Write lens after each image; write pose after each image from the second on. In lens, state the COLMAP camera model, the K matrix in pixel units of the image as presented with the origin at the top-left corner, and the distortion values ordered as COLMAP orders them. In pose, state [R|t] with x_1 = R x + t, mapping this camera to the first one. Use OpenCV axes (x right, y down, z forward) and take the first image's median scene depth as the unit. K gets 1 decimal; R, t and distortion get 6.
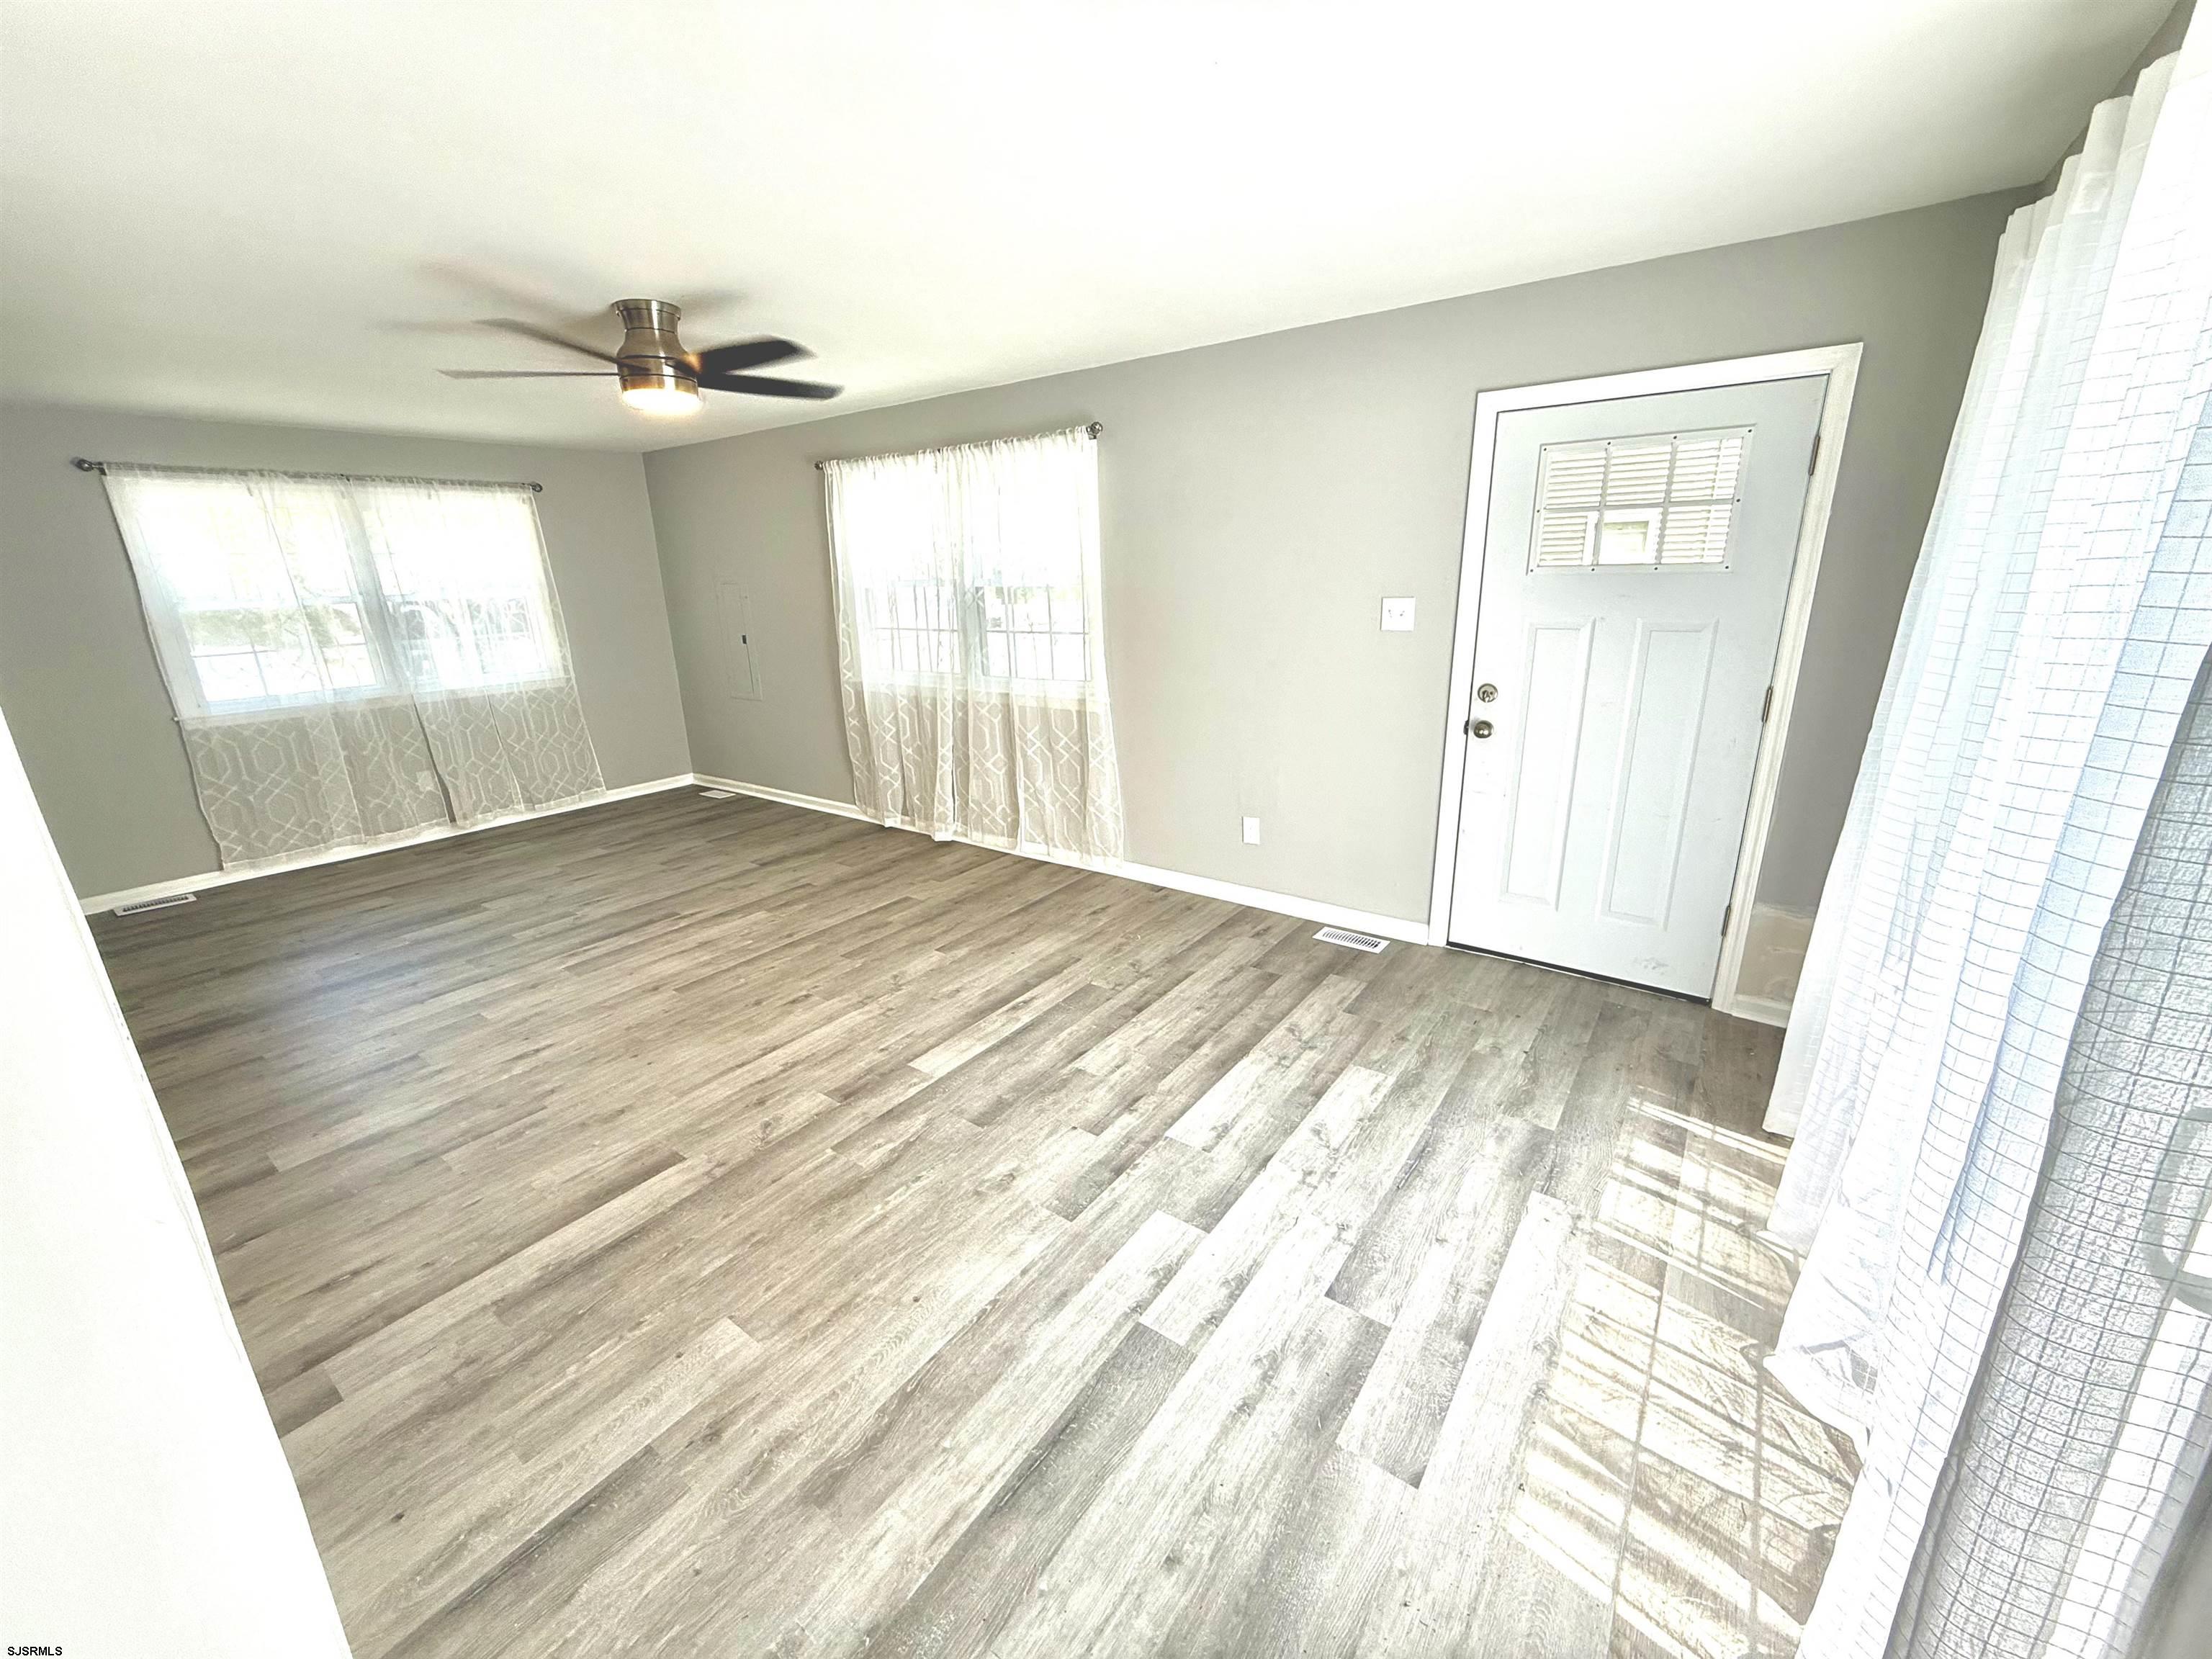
lens RADIAL K [[881.2, 0, 1104.5], [0, 881.2, 825.7], [0, 0, 1]] dist [-0.002785, 0.000127]
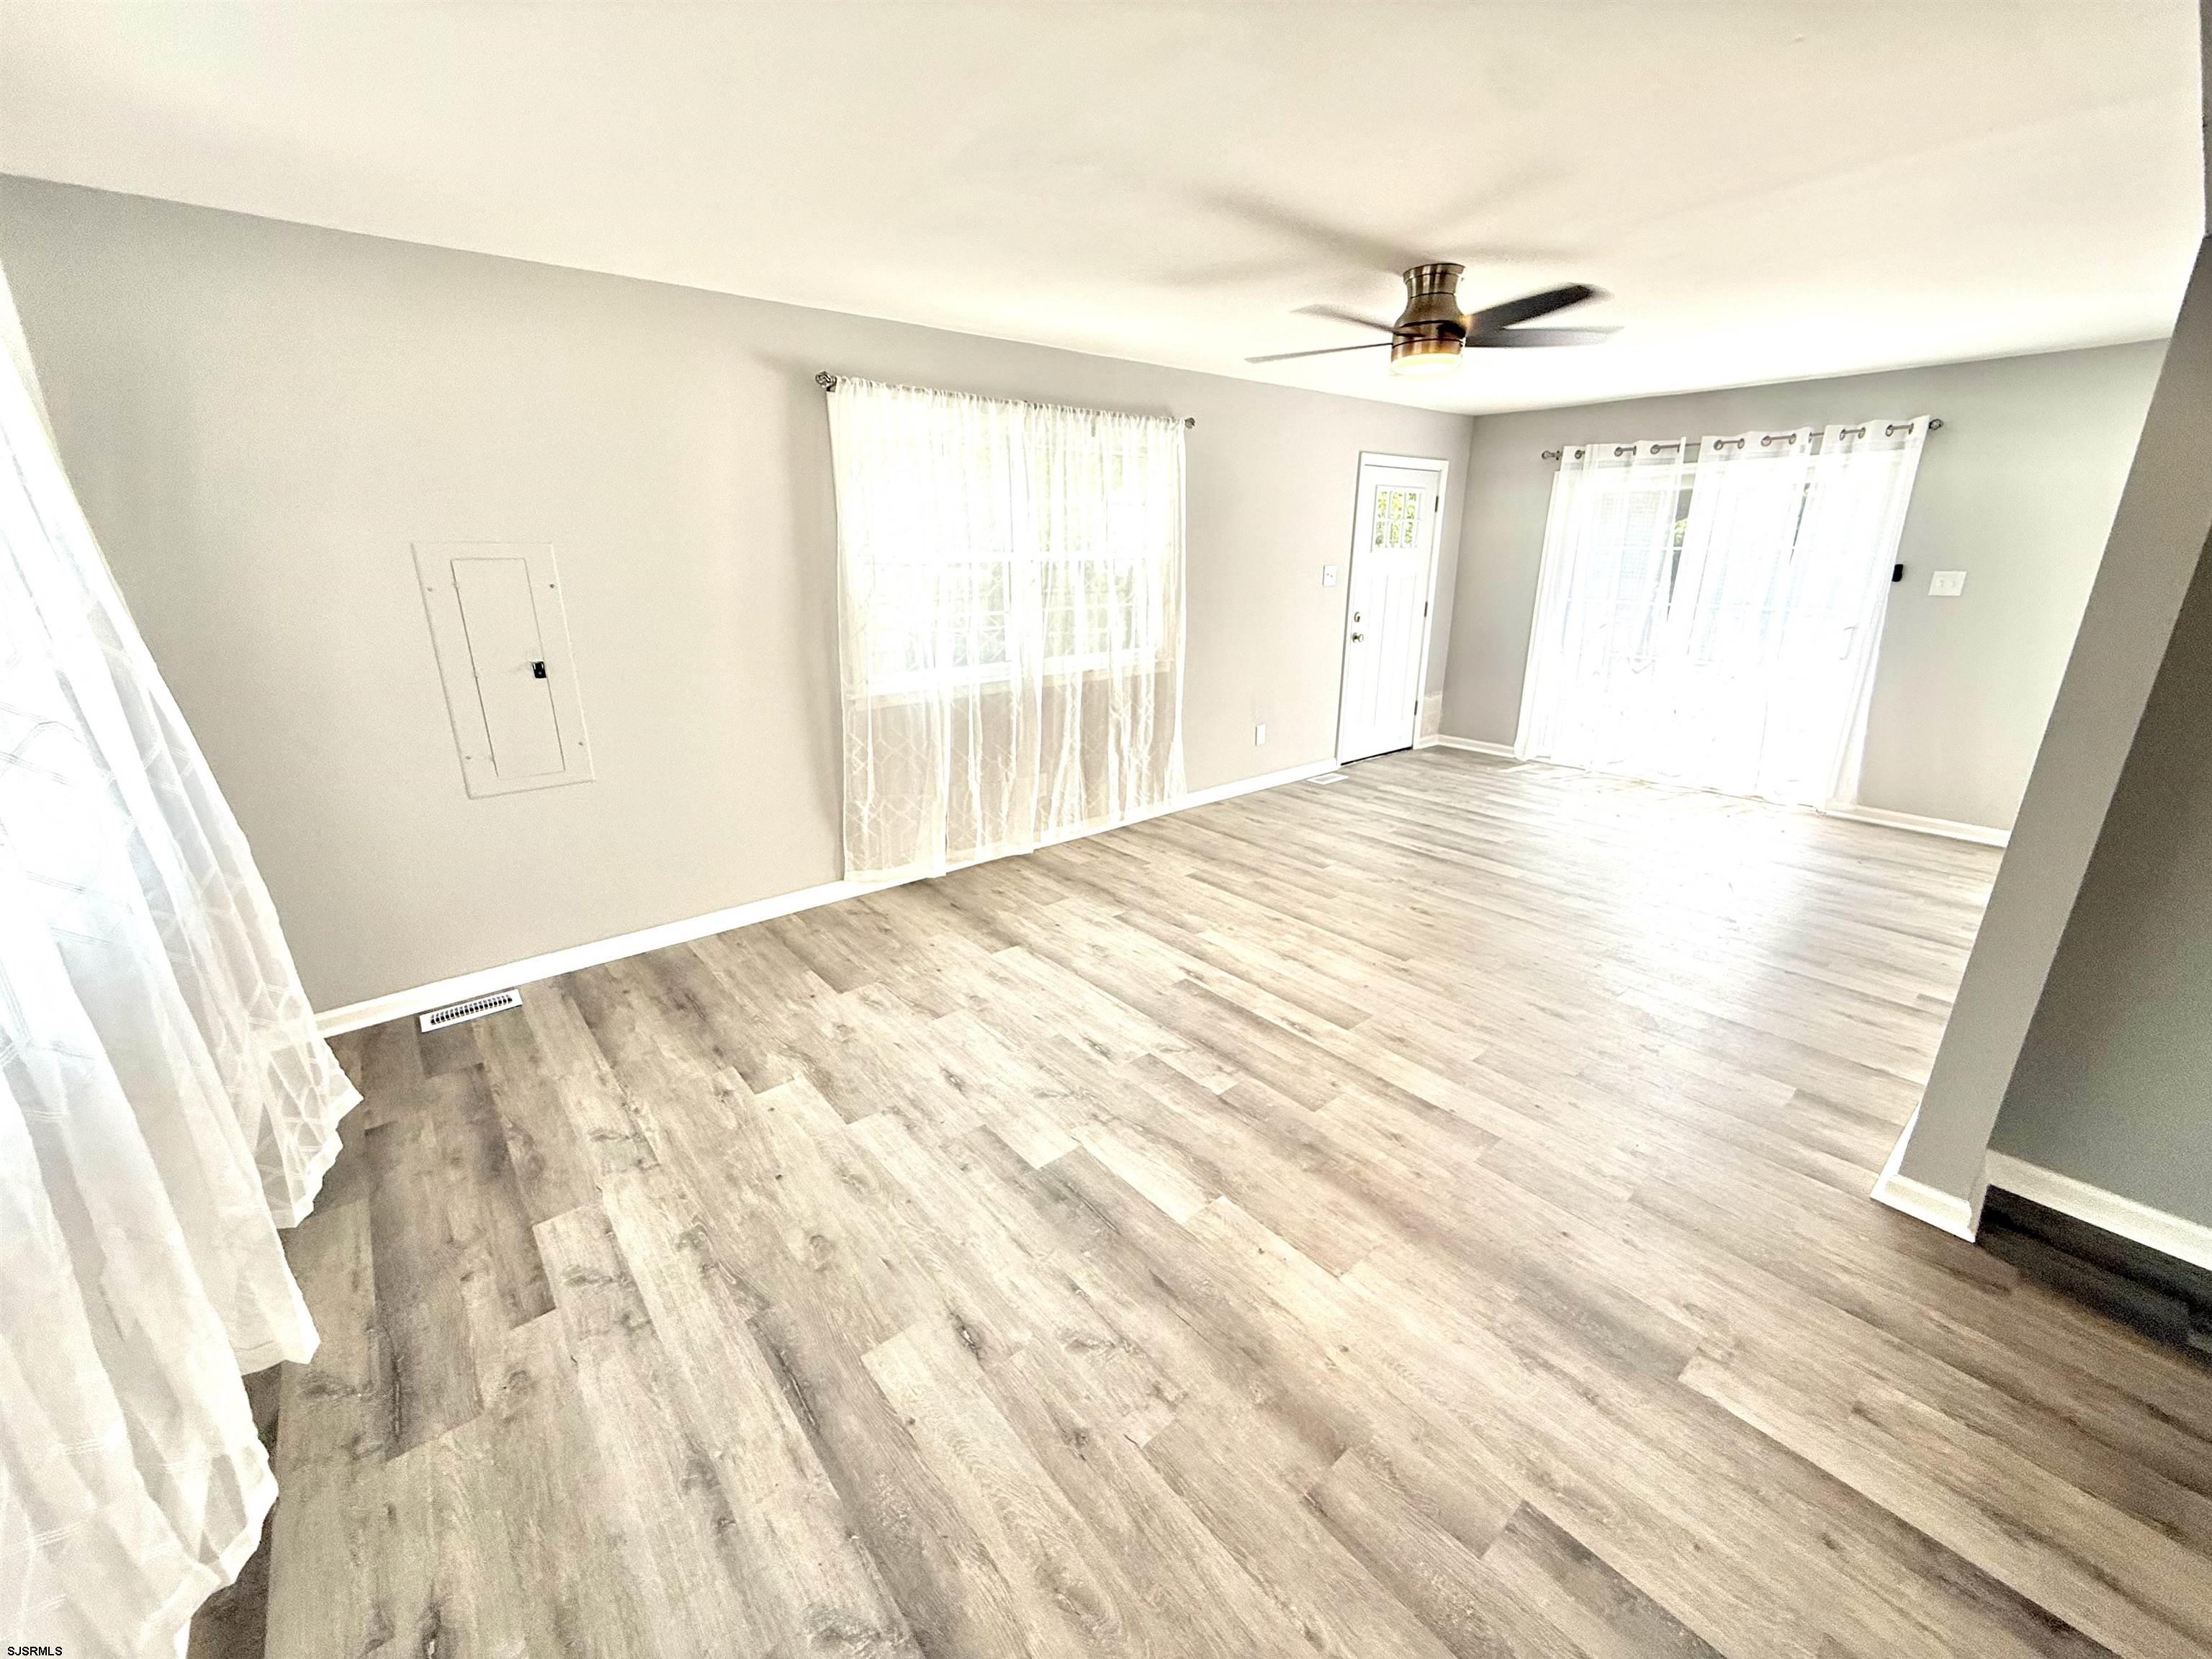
lens RADIAL K [[881.2, 0, 1097.2], [0, 881.2, 826.9], [0, 0, 1]] dist [-0.002785, 0.000127]
pose [[0.242376, -0.274379, 0.930575, -1.306857], [0.270840, 0.940178, 0.206668, -0.228480], [-0.931611, 0.201945, 0.302189, 0.892878]]
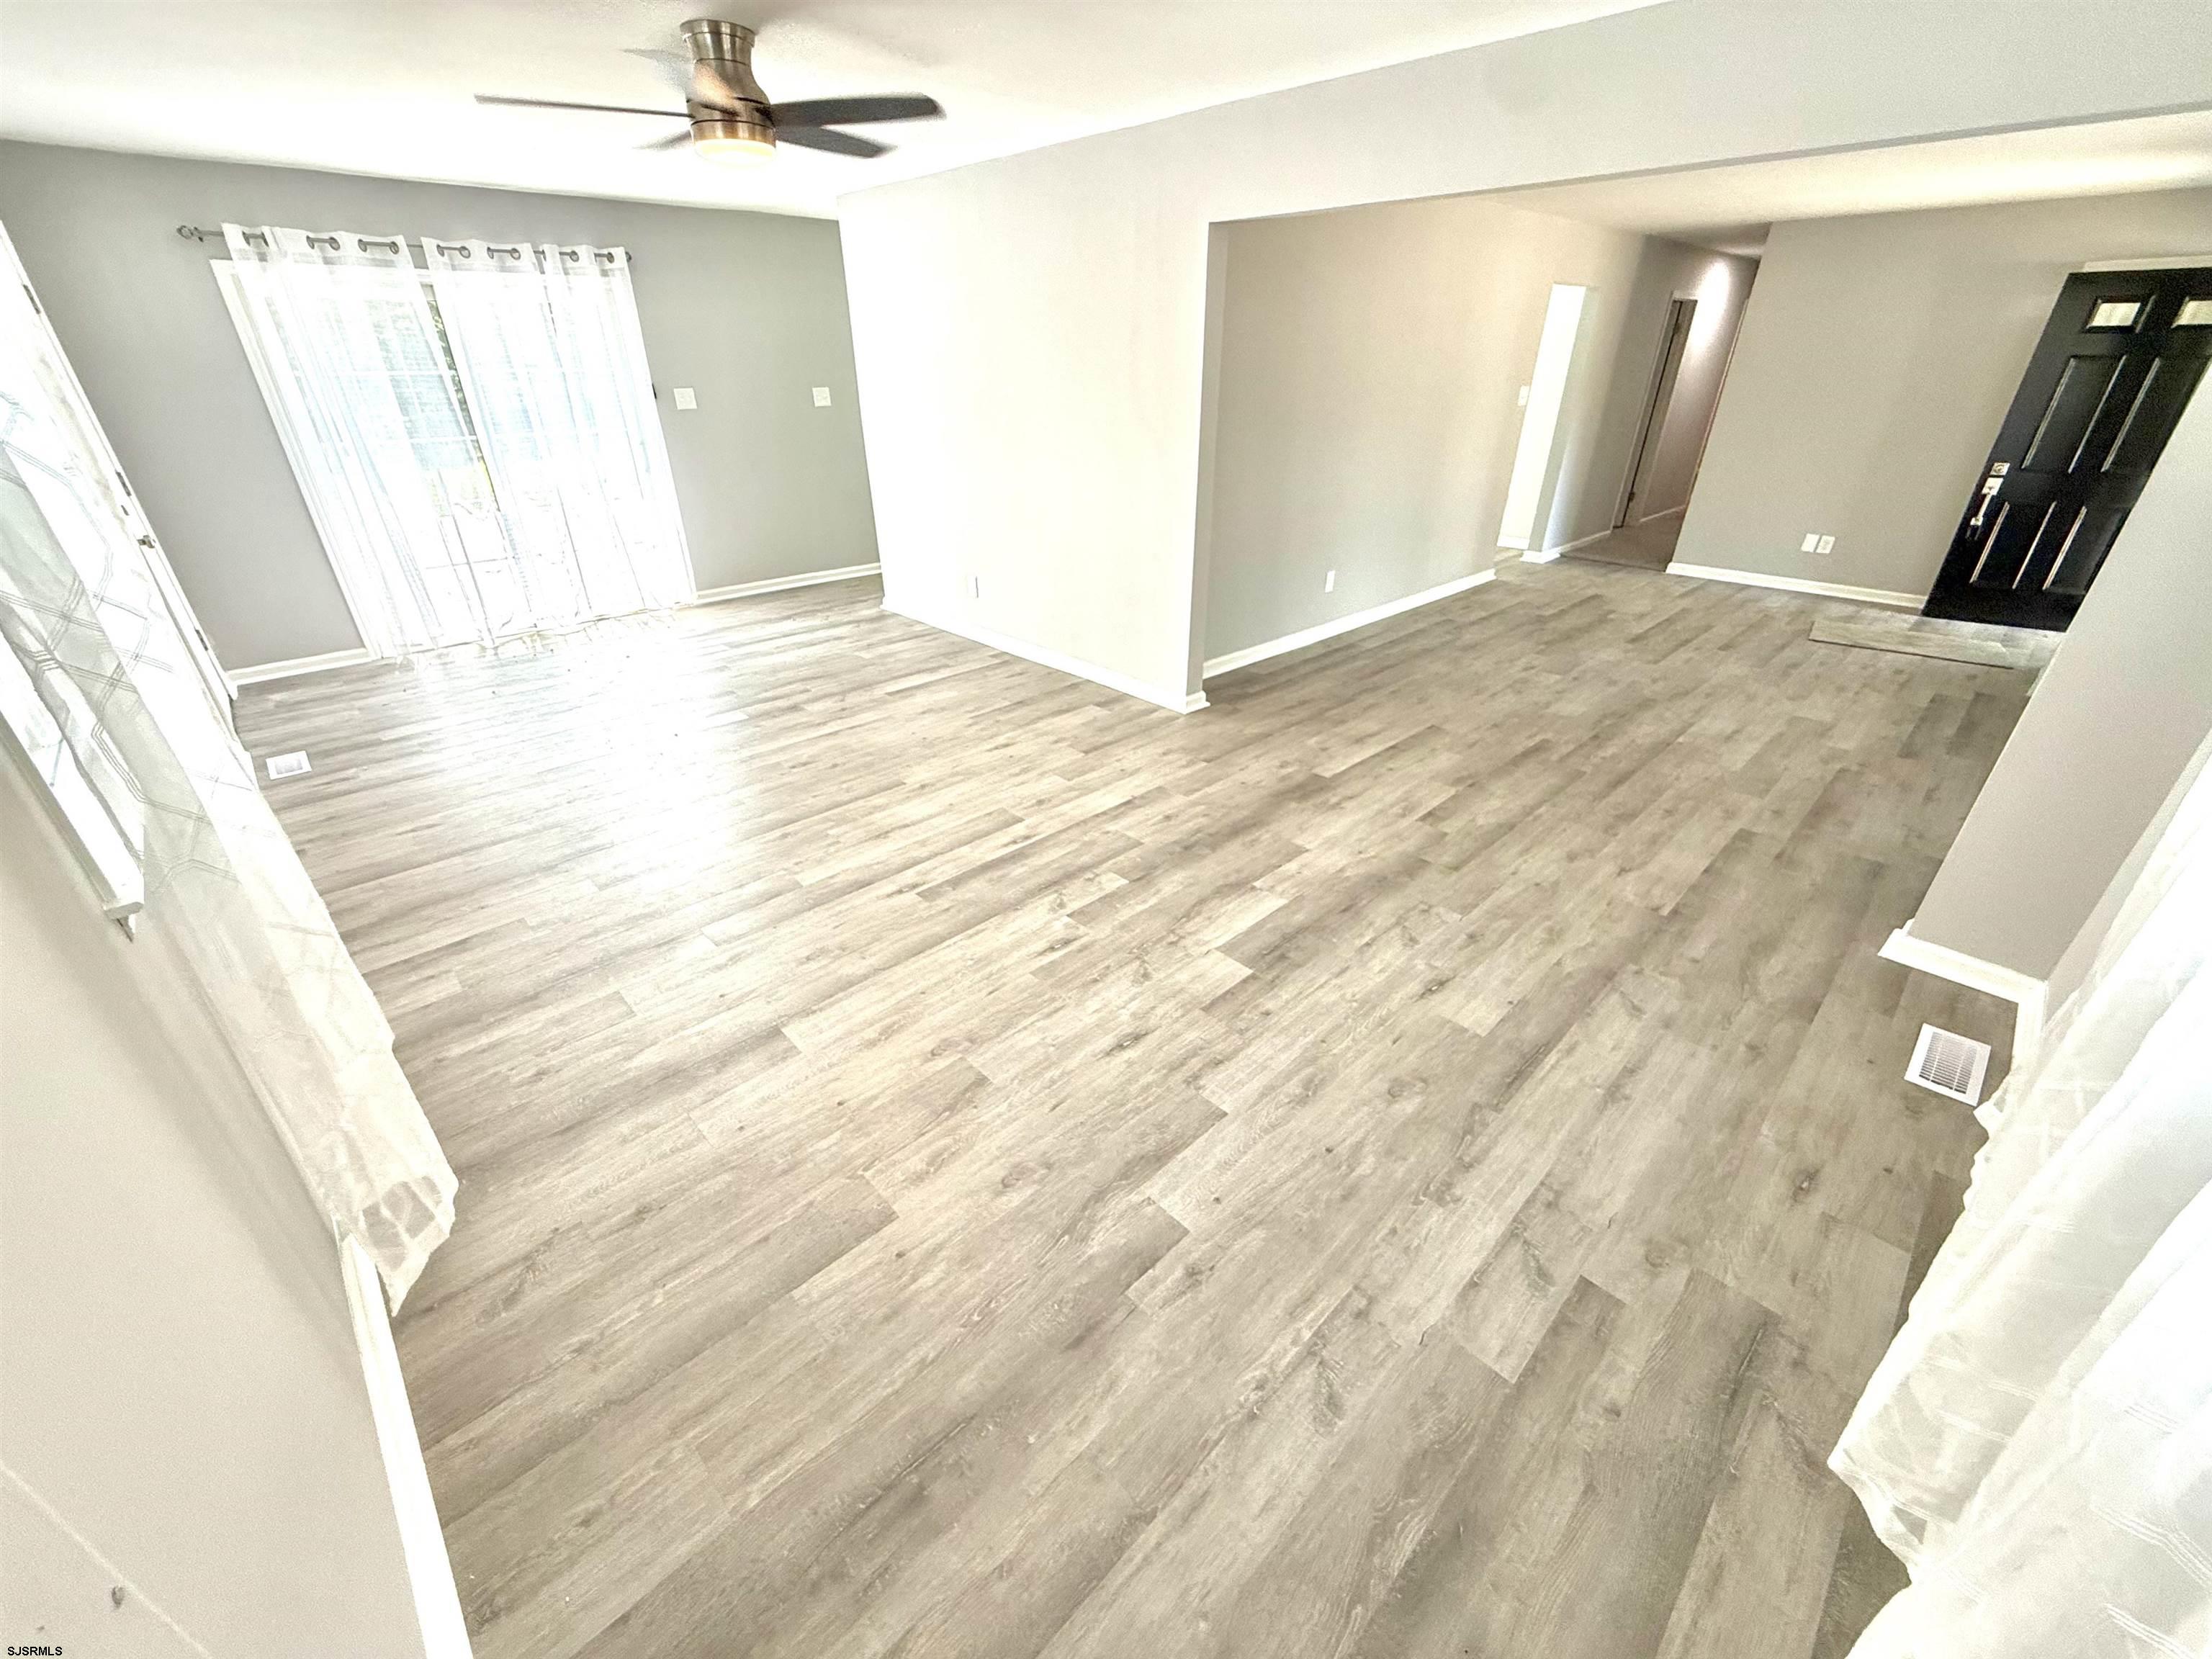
lens RADIAL K [[881.2, 0, 1106.1], [0, 881.2, 826.5], [0, 0, 1]] dist [-0.002785, 0.000127]
pose [[-0.985128, -0.057081, 0.162065, -0.814554], [0.073091, 0.714399, 0.695911, -0.454796], [-0.155502, 0.697406, -0.699602, 1.572861]]
